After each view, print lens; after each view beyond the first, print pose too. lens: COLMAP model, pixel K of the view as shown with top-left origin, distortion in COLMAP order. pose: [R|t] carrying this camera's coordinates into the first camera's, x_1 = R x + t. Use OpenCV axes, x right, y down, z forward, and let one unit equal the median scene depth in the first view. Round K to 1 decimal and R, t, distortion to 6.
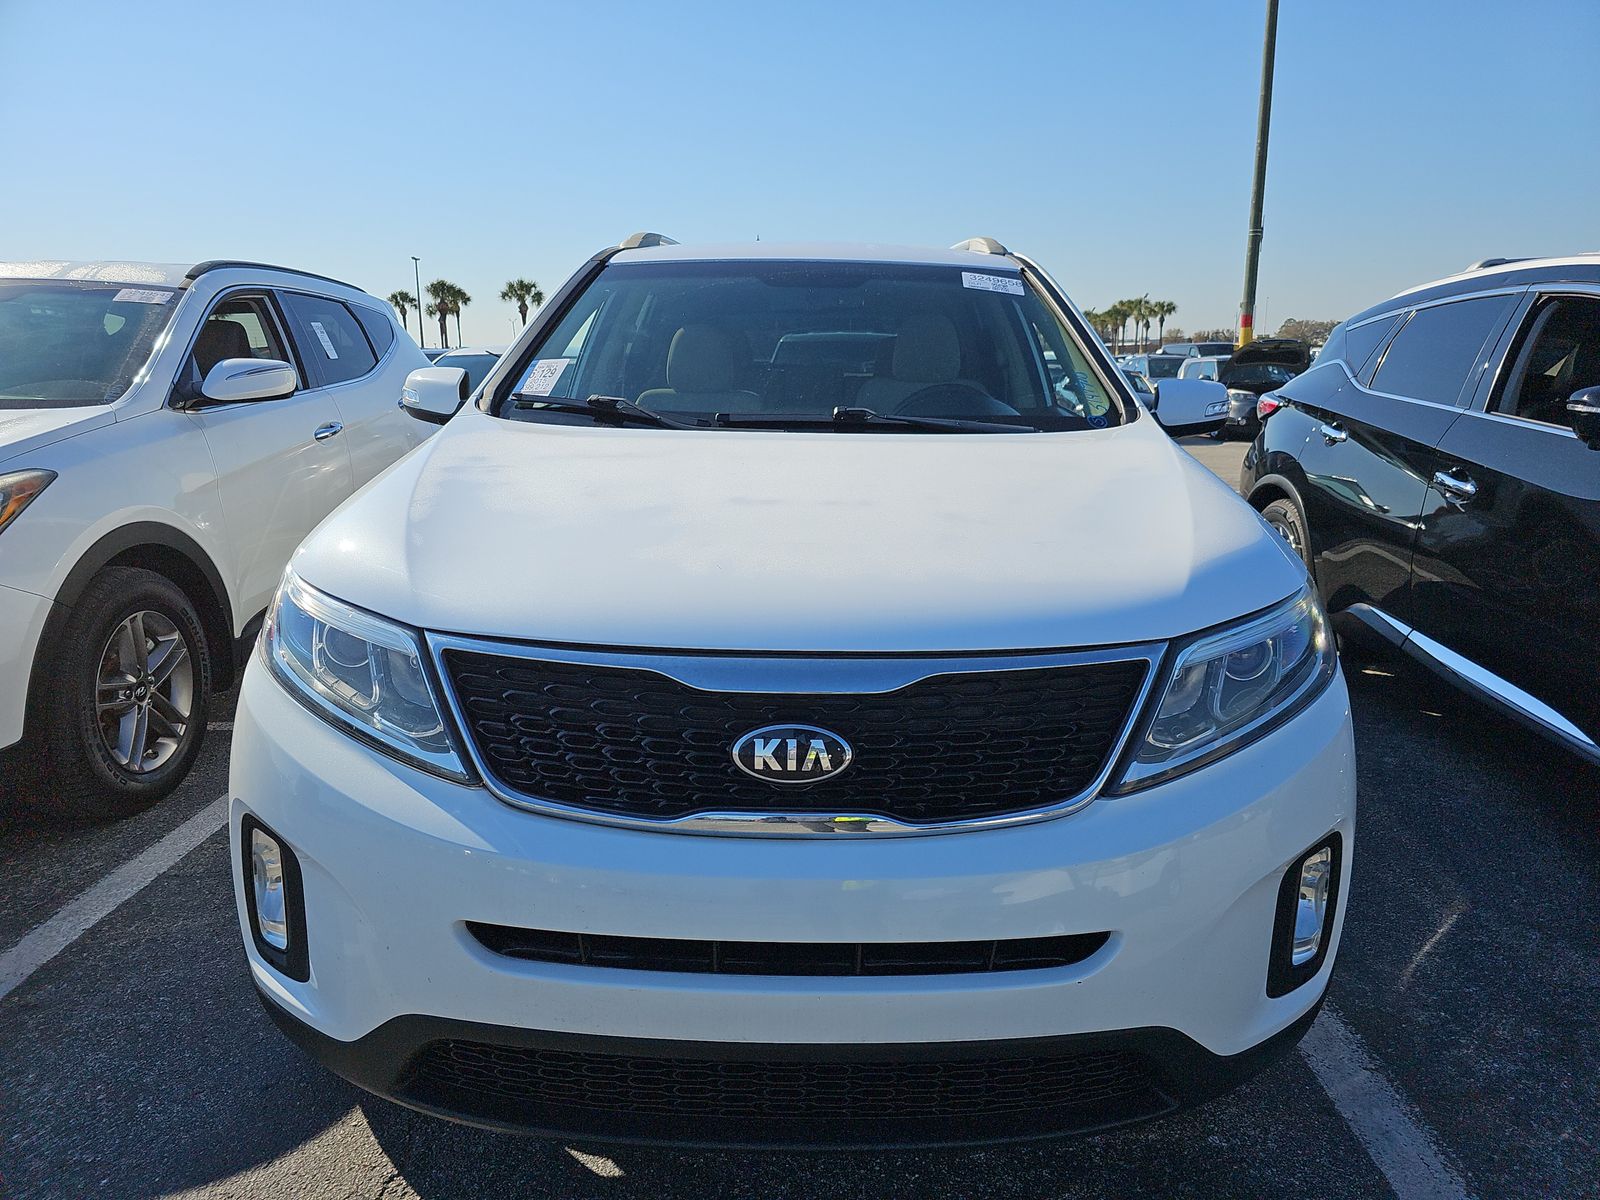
lens RADIAL K [[1037.6, 0, 800.0], [0, 1037.6, 600.0], [0, 0, 1]] dist [0.059100, -0.058886]
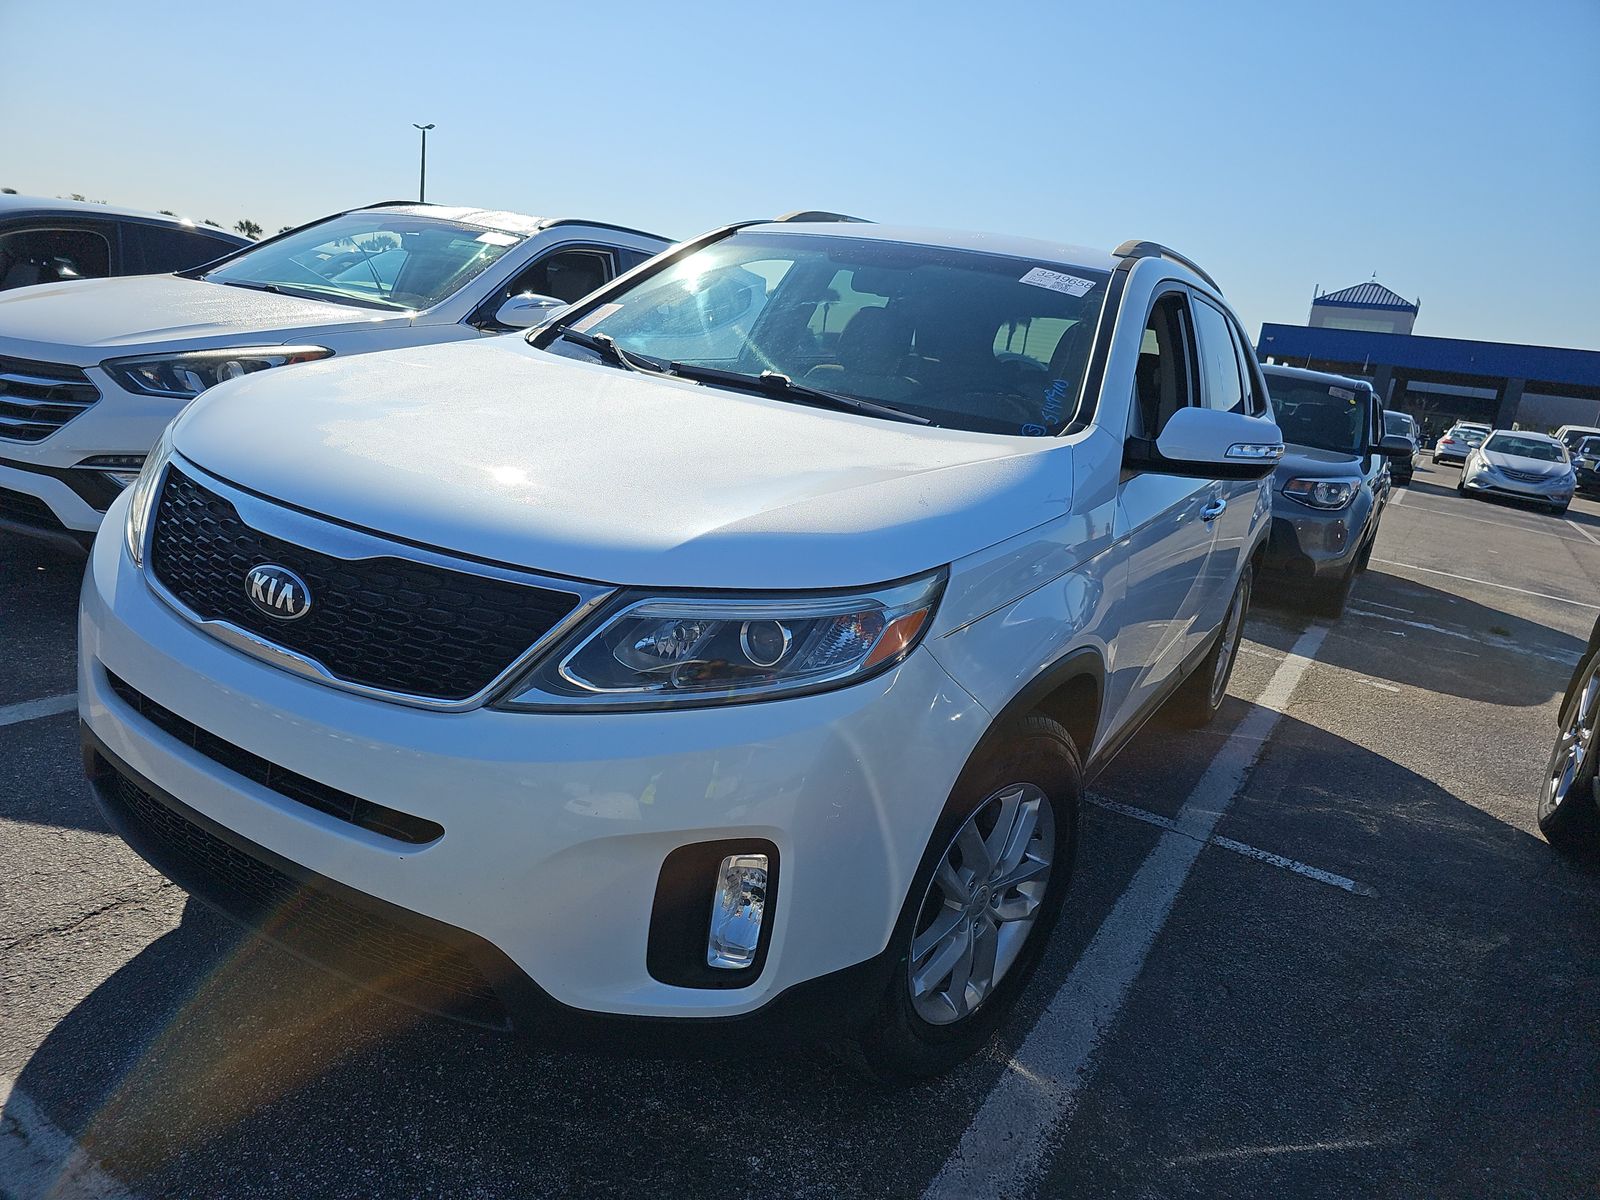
lens RADIAL K [[1037.6, 0, 800.0], [0, 1037.6, 600.0], [0, 0, 1]] dist [0.059100, -0.058886]
pose [[0.863657, 0.234619, -0.446151, 0.953269], [-0.240113, 0.969695, 0.045128, -0.035484], [0.443219, 0.068152, 0.893819, 0.188038]]
